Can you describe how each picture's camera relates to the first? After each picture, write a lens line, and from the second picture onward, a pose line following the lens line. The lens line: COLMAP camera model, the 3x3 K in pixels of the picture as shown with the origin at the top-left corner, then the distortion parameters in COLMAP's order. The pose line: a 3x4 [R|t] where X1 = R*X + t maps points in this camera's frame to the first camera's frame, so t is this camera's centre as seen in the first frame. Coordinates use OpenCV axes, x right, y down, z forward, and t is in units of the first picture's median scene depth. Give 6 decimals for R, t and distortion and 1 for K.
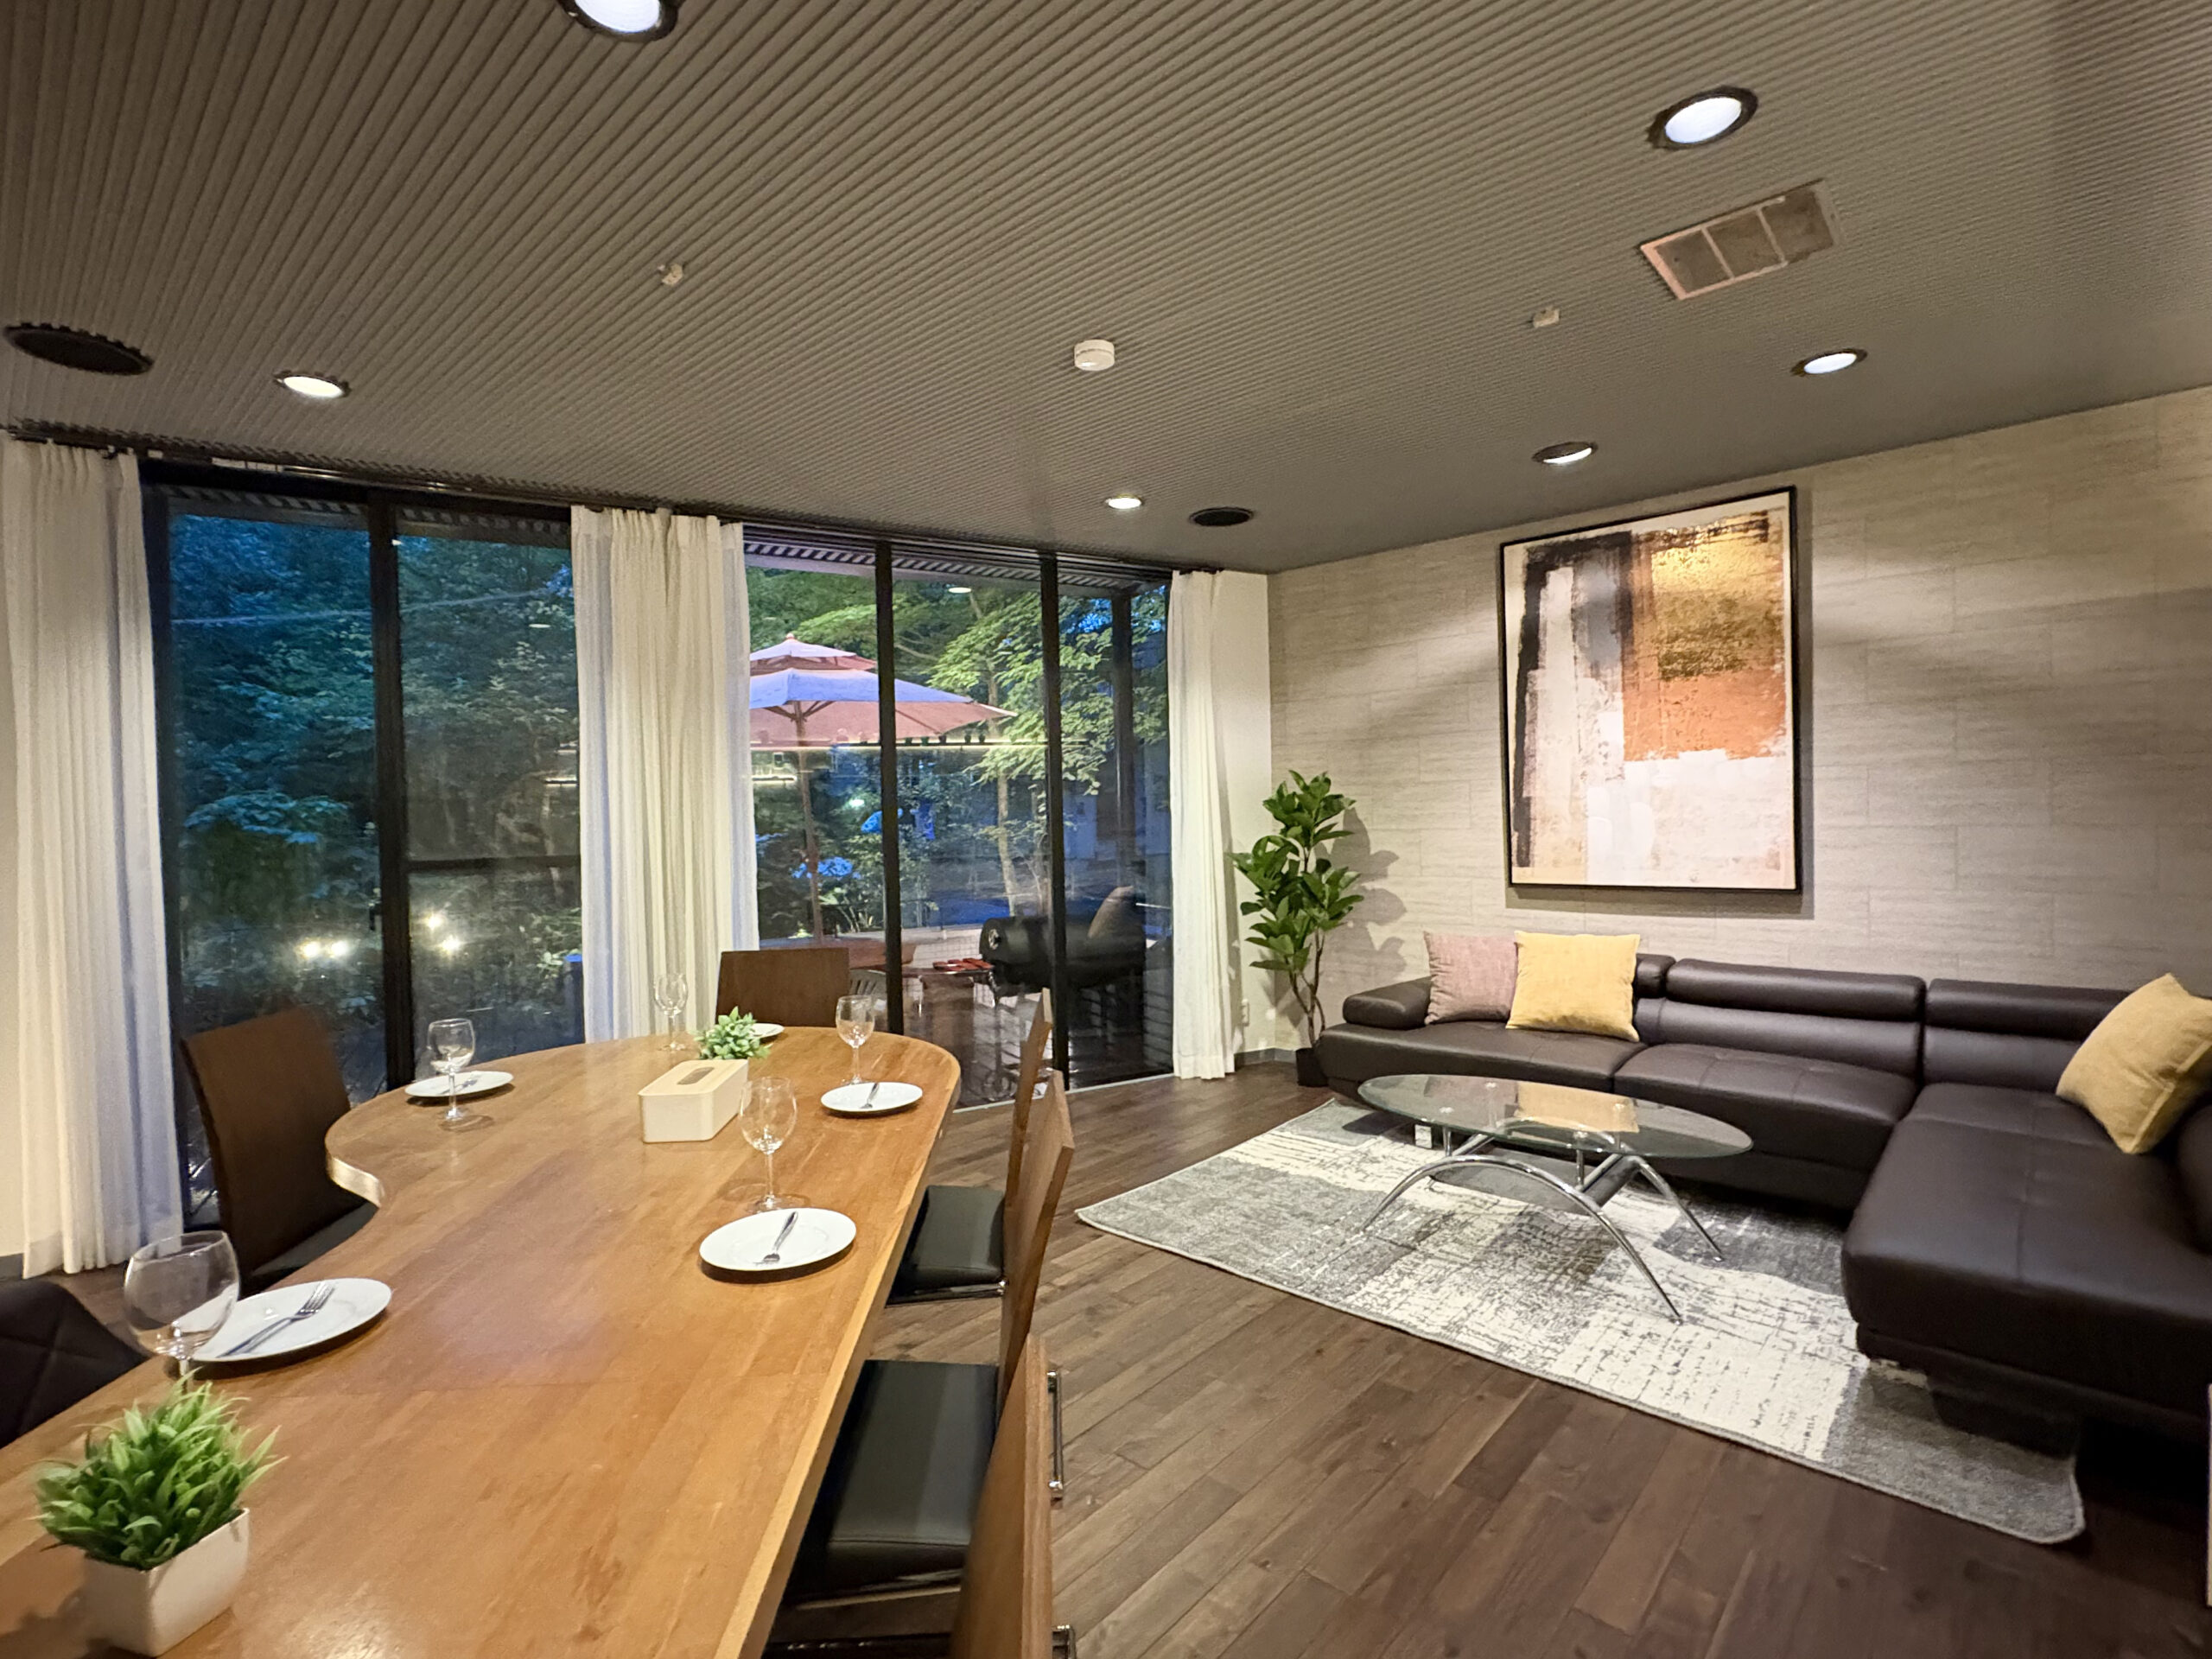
lens RADIAL K [[1045.7, 0, 1105.7], [0, 1045.7, 831.8], [0, 0, 1]] dist [0.000360, 0.000067]
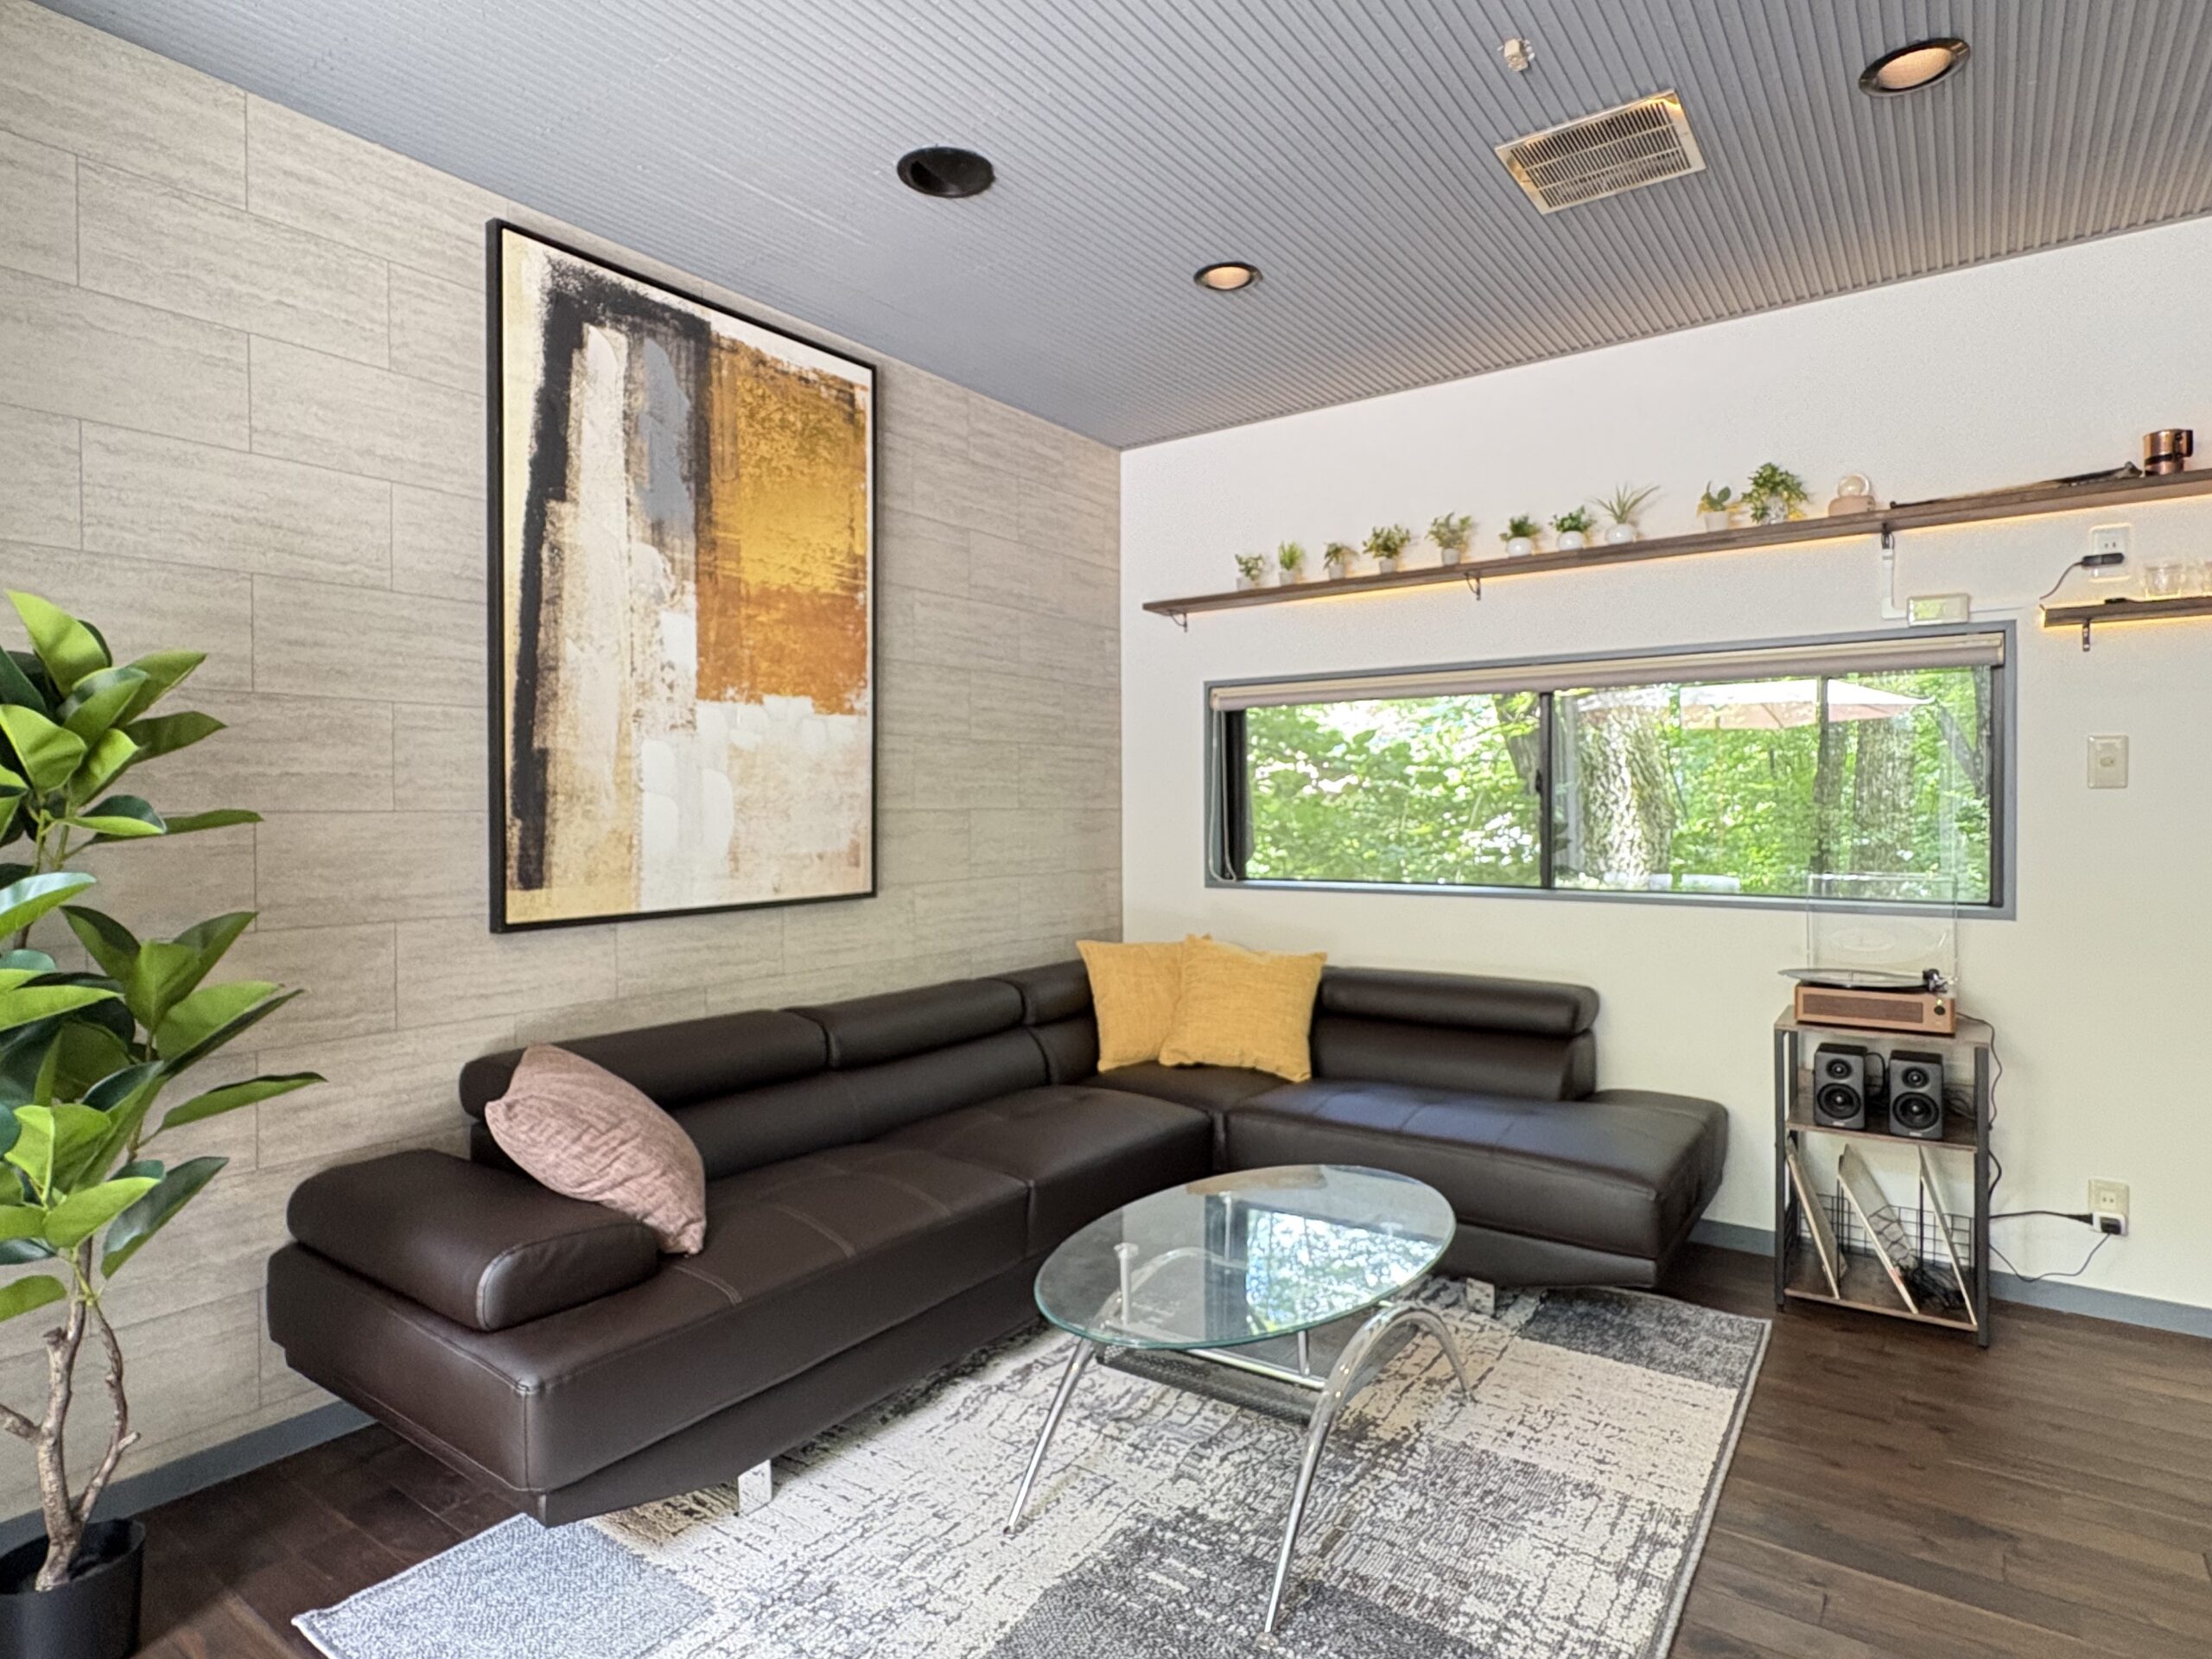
lens RADIAL K [[1207.9, 0, 1105.4], [0, 1207.9, 821.2], [0, 0, 1]] dist [-0.022226, -0.000622]
pose [[-0.113963, 0.009721, 0.993437, -0.210144], [0.022643, 0.999718, -0.007185, 0.012155], [-0.993227, 0.021675, -0.114151, 0.838410]]
